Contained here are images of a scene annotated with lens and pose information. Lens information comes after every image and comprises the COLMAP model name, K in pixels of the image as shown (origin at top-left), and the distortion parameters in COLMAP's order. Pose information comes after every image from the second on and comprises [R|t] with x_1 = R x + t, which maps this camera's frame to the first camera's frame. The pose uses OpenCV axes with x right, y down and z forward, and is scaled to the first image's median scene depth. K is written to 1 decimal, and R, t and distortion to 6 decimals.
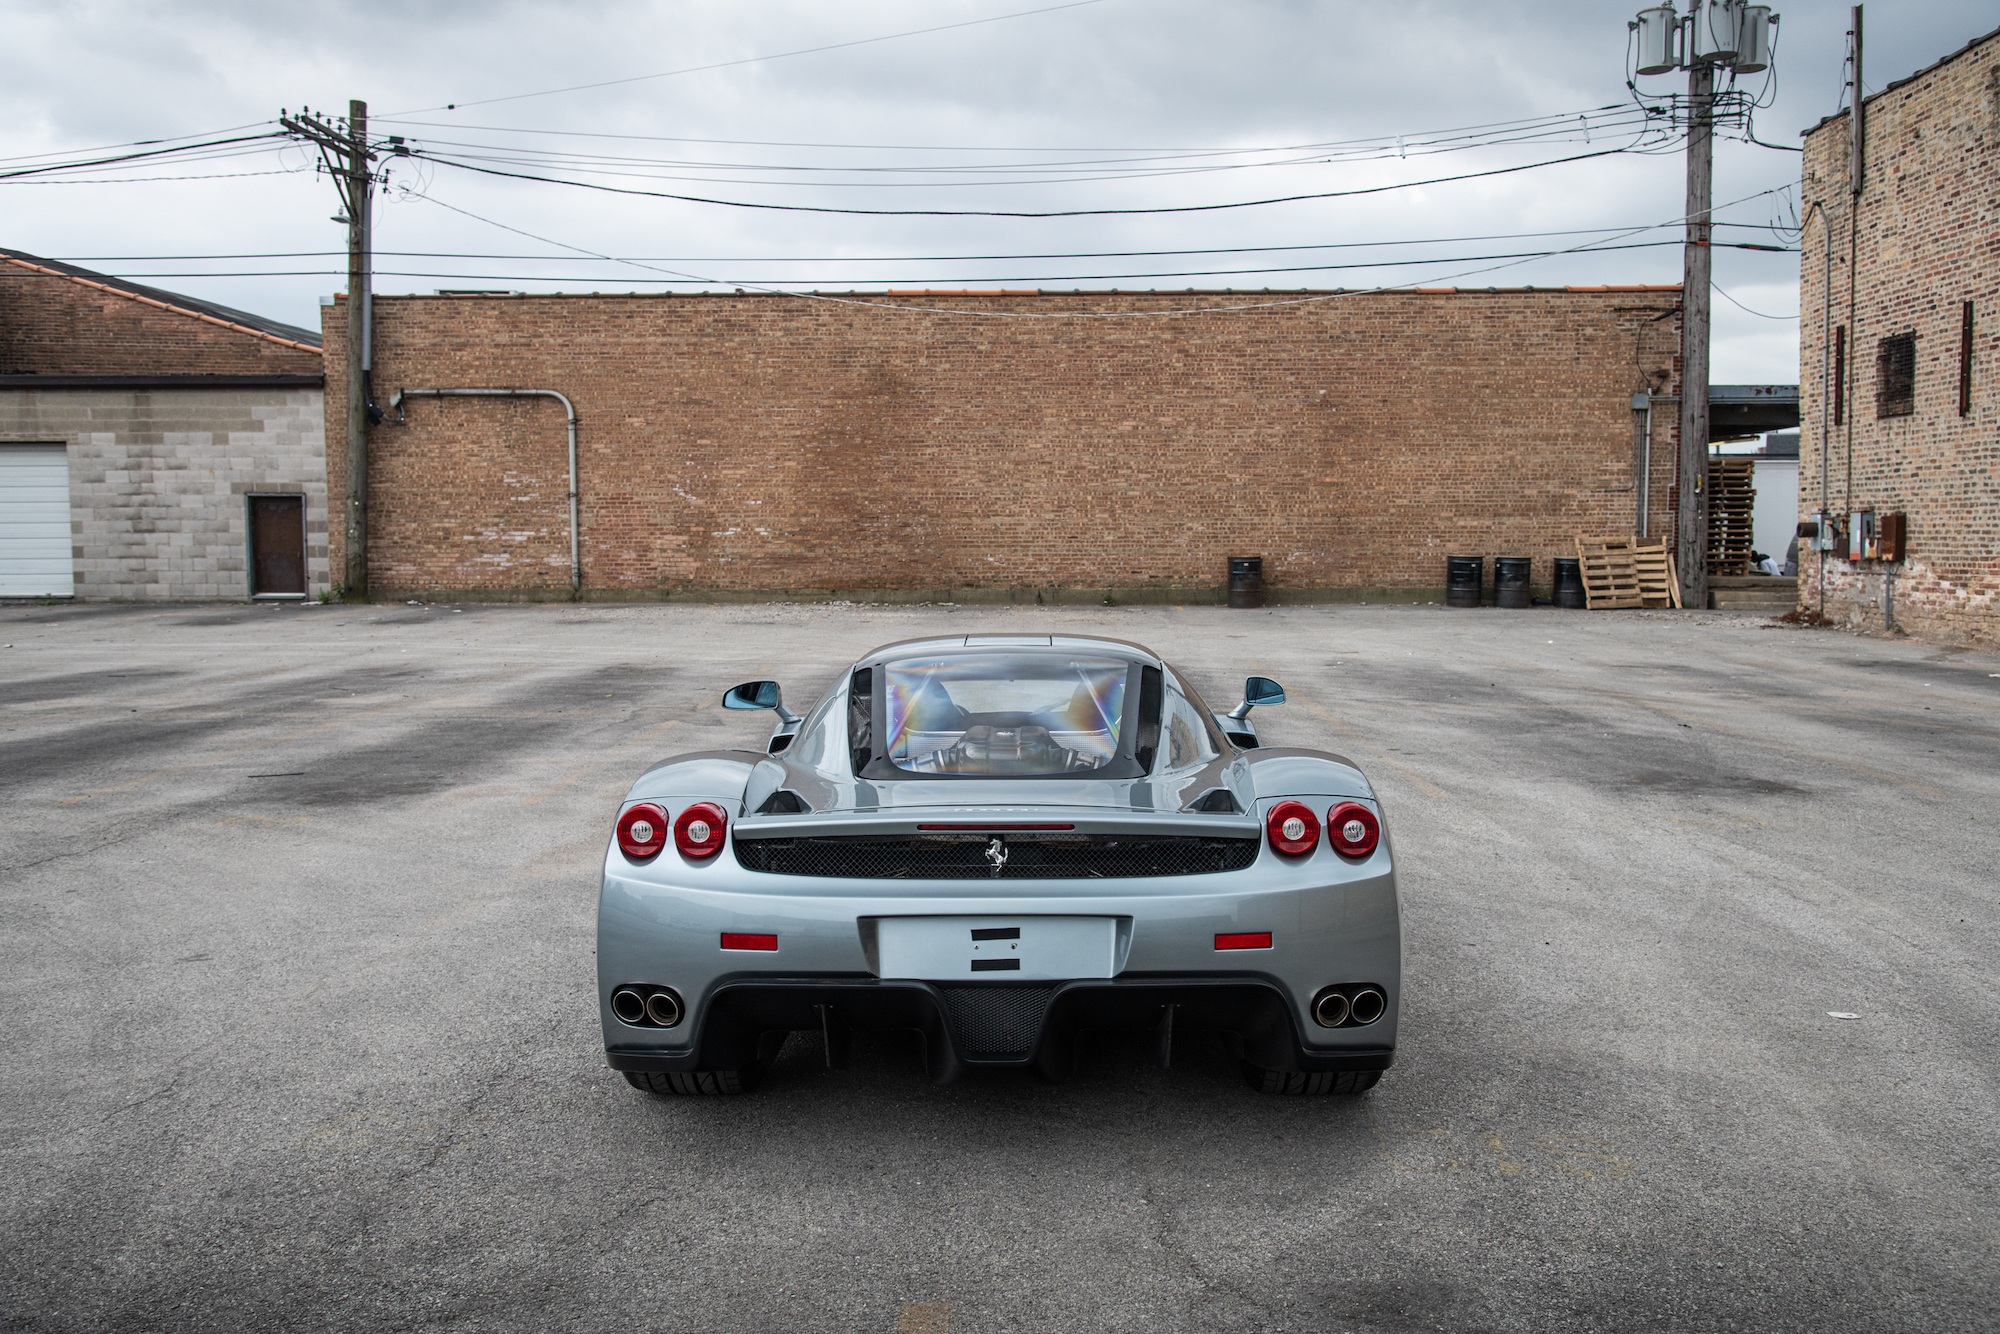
lens RADIAL K [[1835.5, 0, 1010.1], [0, 1835.5, 668.7], [0, 0, 1]] dist [0.041734, 0.000000]
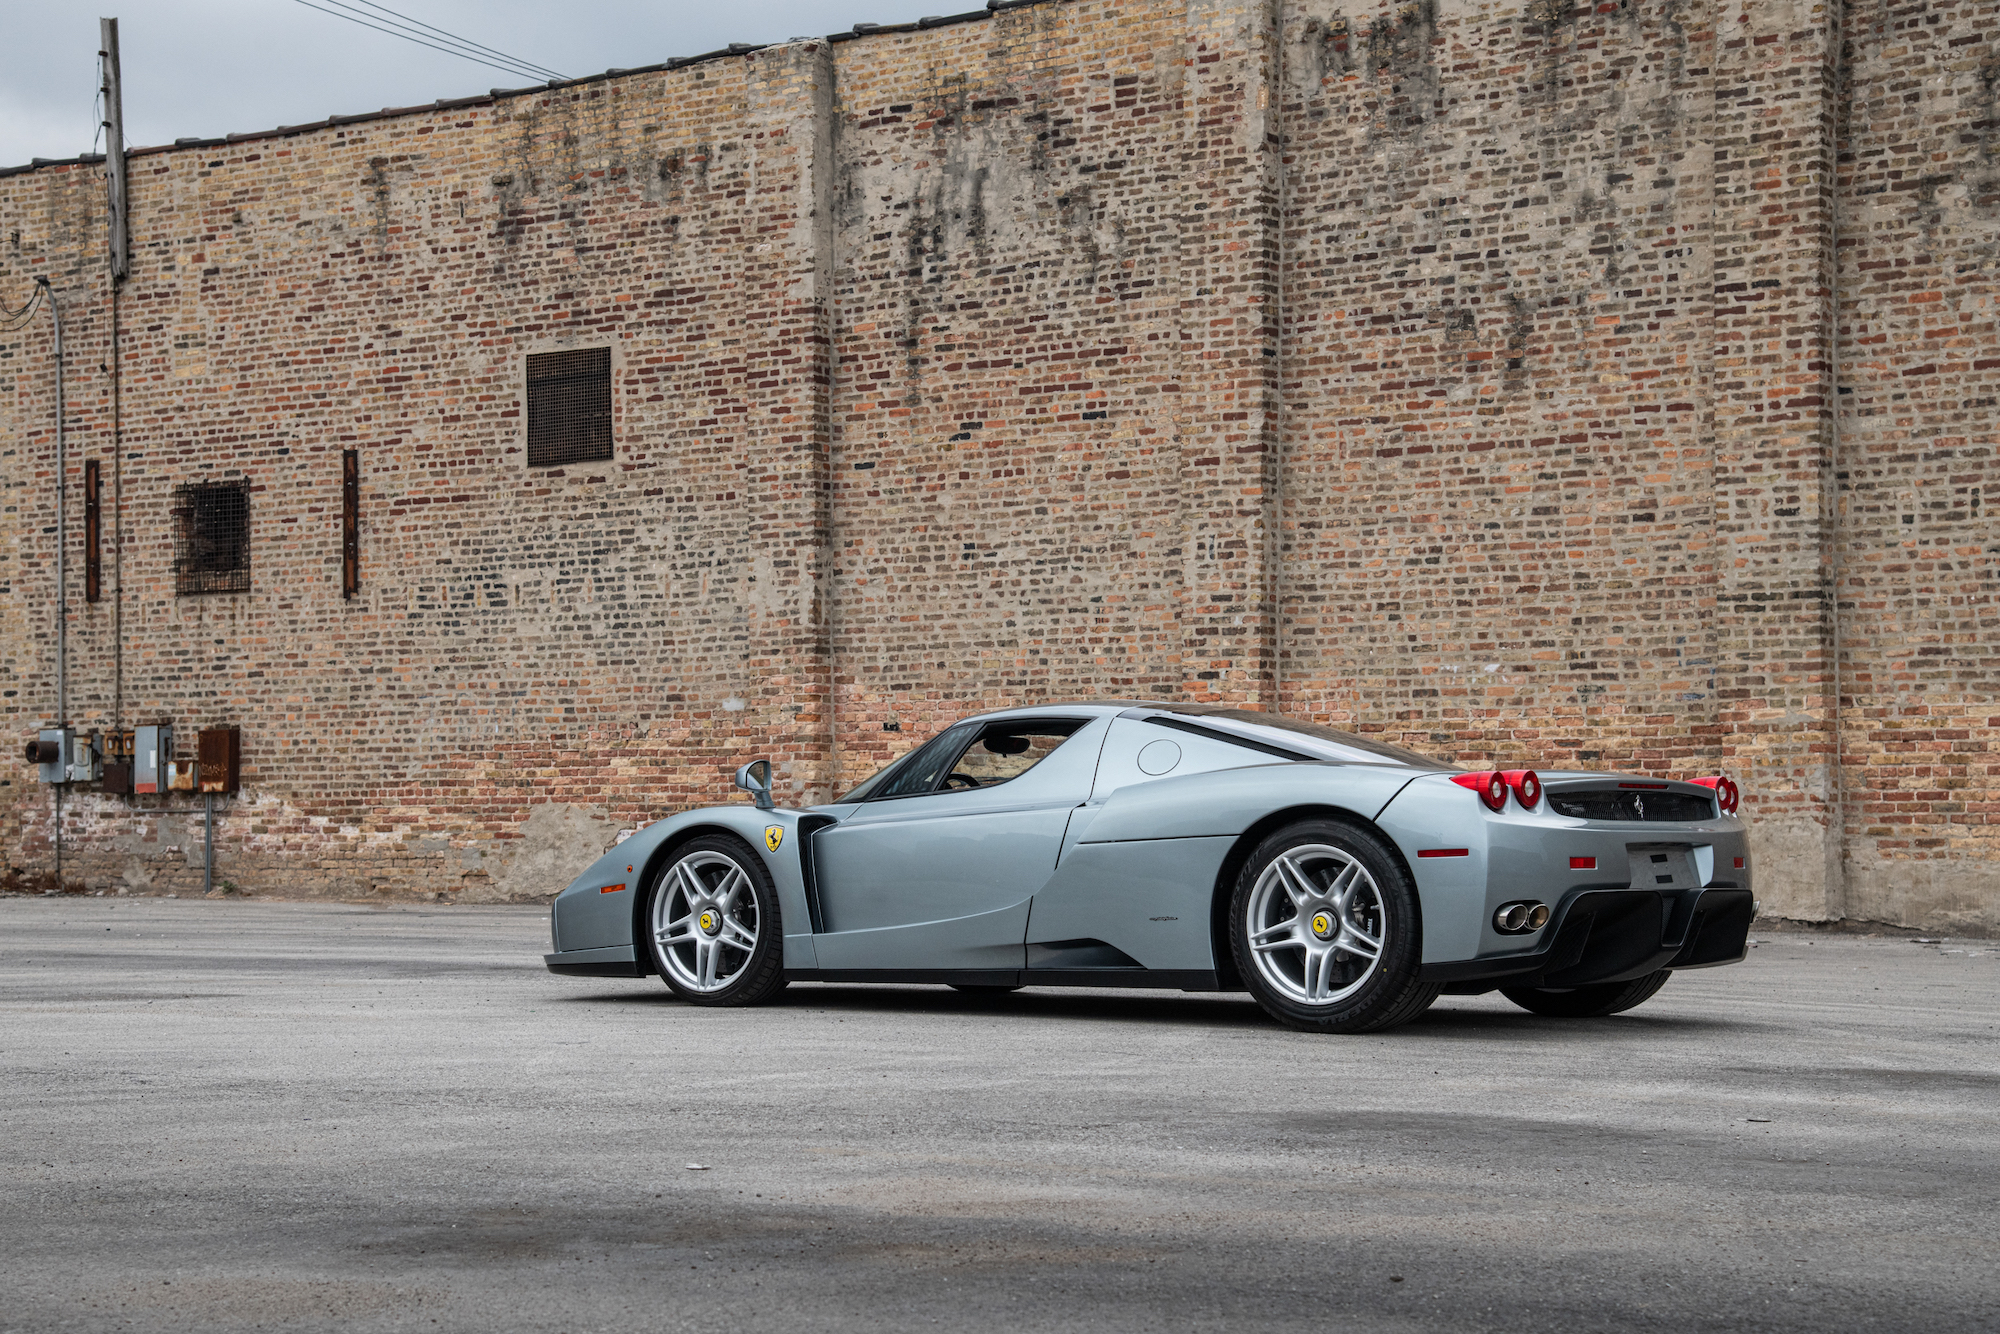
lens RADIAL K [[3541.3, 0, 925.7], [0, 3541.3, 668.0], [0, 0, 1]] dist [0.324720, 0.000000]
pose [[0.589383, 0.047875, 0.806434, -0.360257], [0.053164, 0.993780, -0.097852, 0.032925], [-0.806102, 0.100546, 0.583172, -0.027637]]
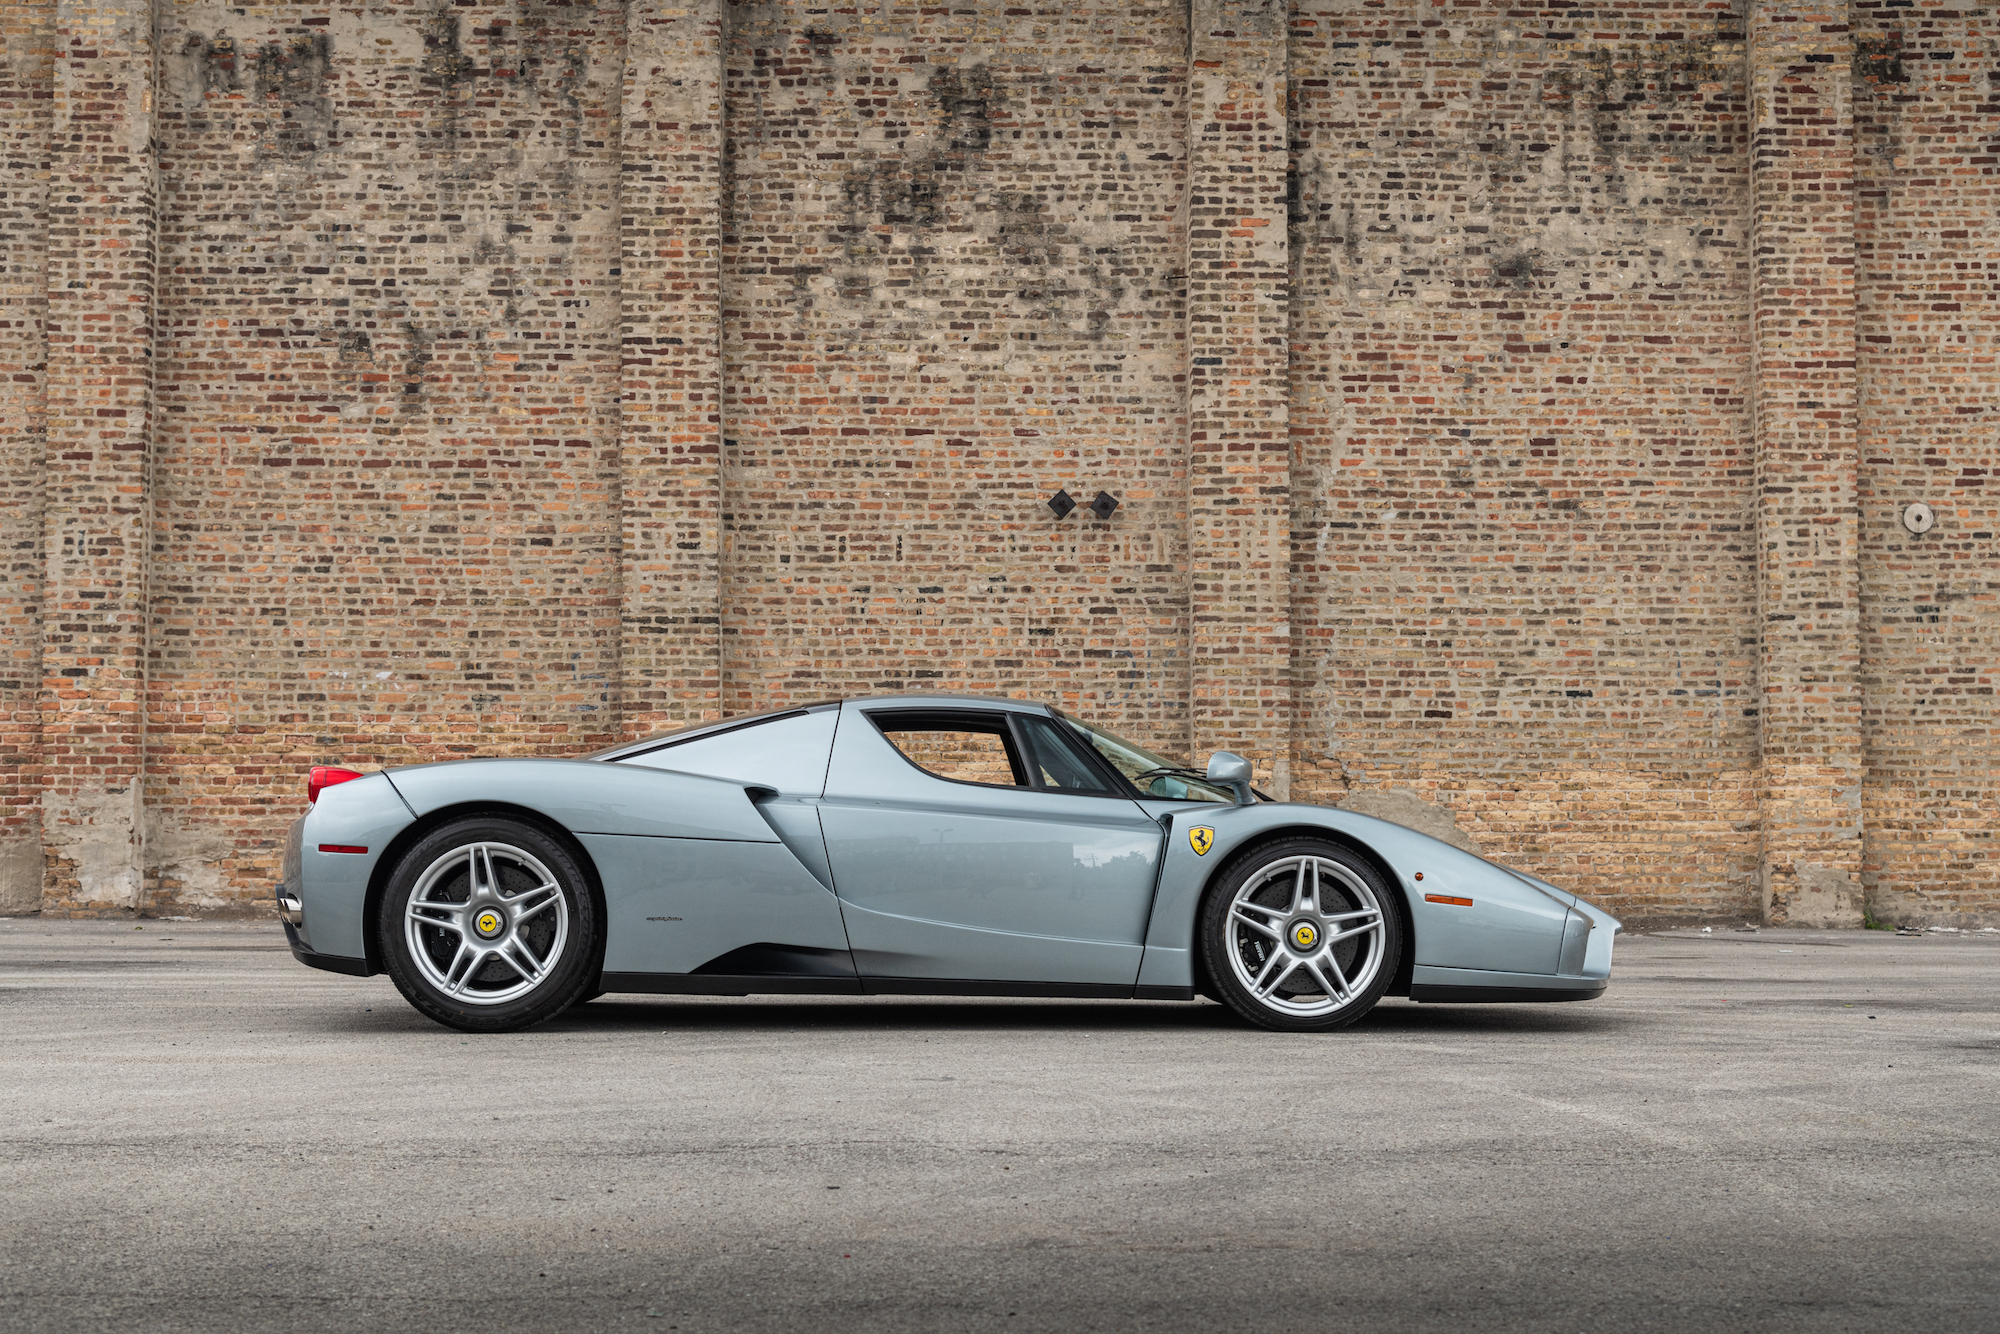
lens RADIAL K [[3022.4, 0, 1005.4], [0, 3022.4, 667.2], [0, 0, 1]] dist [0.009027, 0.000000]
pose [[-0.038113, 0.066409, 0.997064, -0.354233], [0.070592, 0.995475, -0.063605, 0.015307], [-0.996777, 0.067960, -0.042629, 0.216479]]
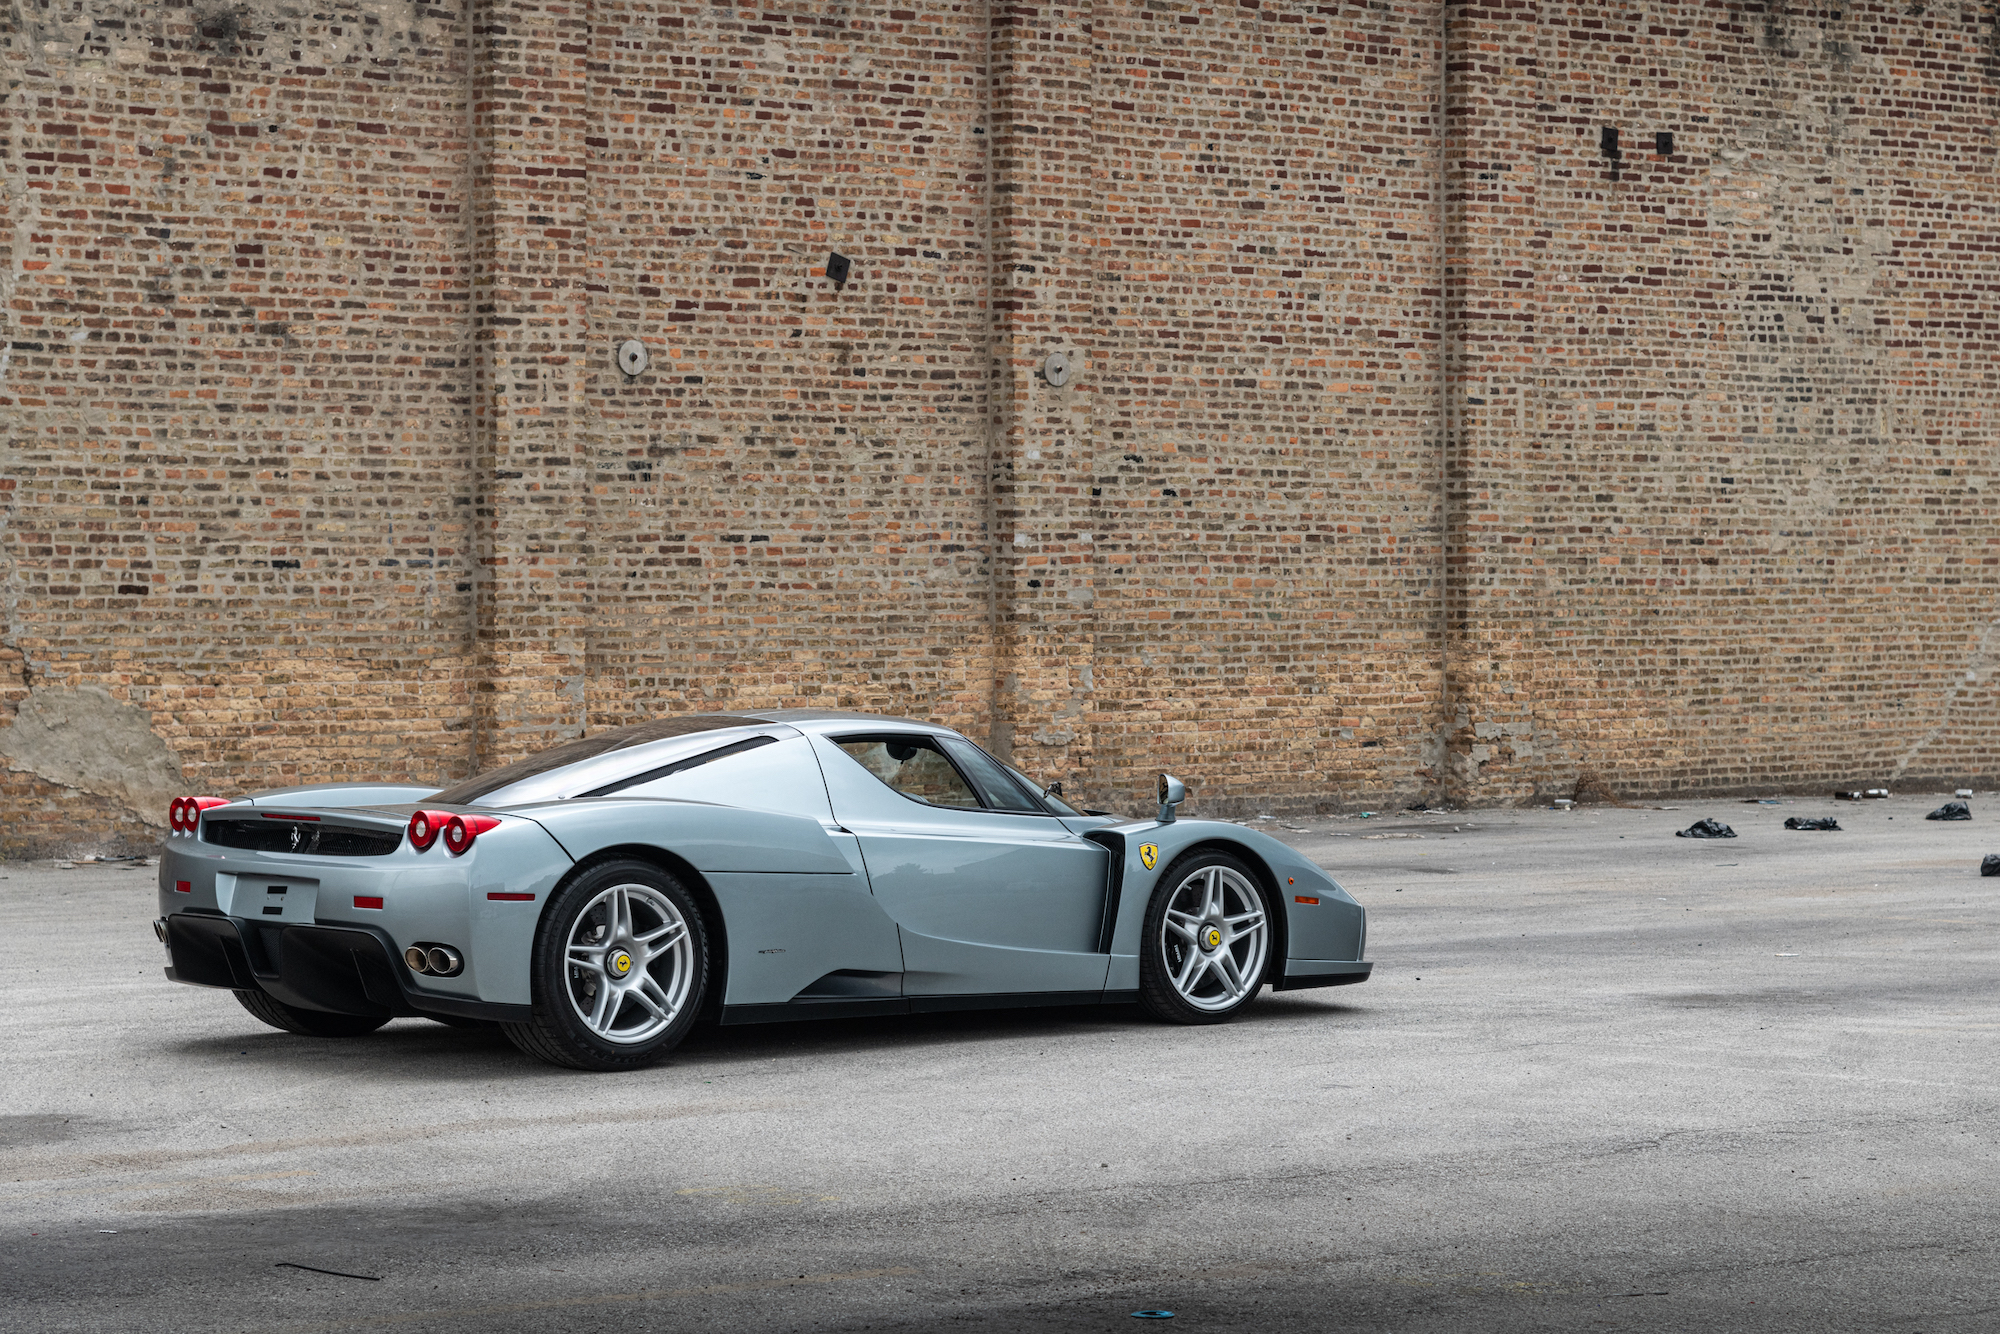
lens RADIAL K [[4996.2, 0, 1032.3], [0, 4996.2, 610.0], [0, 0, 1]] dist [-0.055599, 0.000000]
pose [[-0.661586, 0.002943, 0.749864, -0.453771], [0.057245, 0.997272, 0.046592, -0.040802], [-0.747681, 0.073751, -0.659950, 0.567798]]
